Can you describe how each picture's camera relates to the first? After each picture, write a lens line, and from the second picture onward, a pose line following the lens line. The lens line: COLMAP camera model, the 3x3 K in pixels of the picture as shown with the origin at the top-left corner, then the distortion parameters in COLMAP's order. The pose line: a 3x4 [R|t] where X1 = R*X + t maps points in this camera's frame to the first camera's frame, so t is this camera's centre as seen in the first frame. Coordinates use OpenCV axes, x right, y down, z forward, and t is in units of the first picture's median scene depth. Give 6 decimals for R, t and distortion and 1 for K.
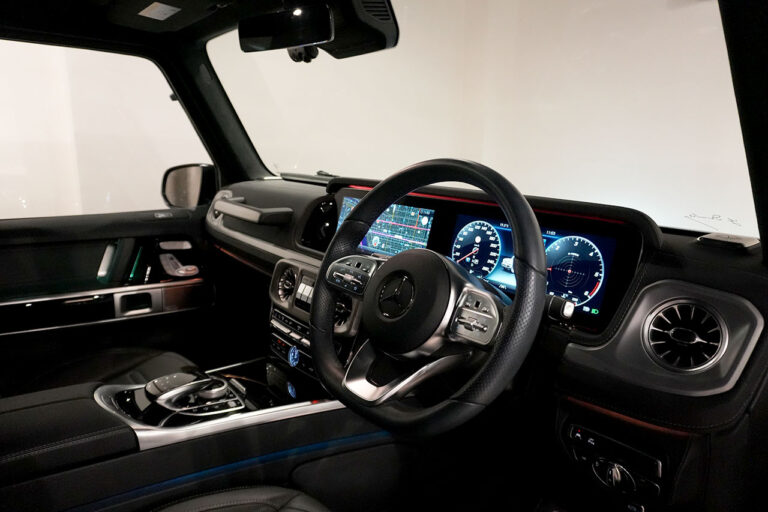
lens RADIAL K [[518.9, 0, 384.8], [0, 518.9, 255.1], [0, 0, 1]] dist [-0.012342, -0.008941]
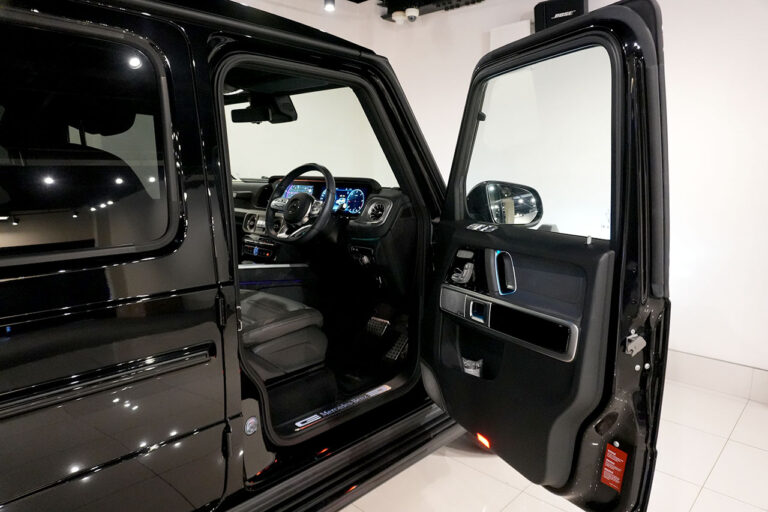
lens RADIAL K [[518.9, 0, 385.1], [0, 518.9, 256.3], [0, 0, 1]] dist [-0.012342, -0.008941]
pose [[0.991565, -0.026055, 0.126967, 0.114344], [0.032478, 0.998281, -0.048782, 0.391532], [-0.125478, 0.052495, 0.990707, -1.524138]]
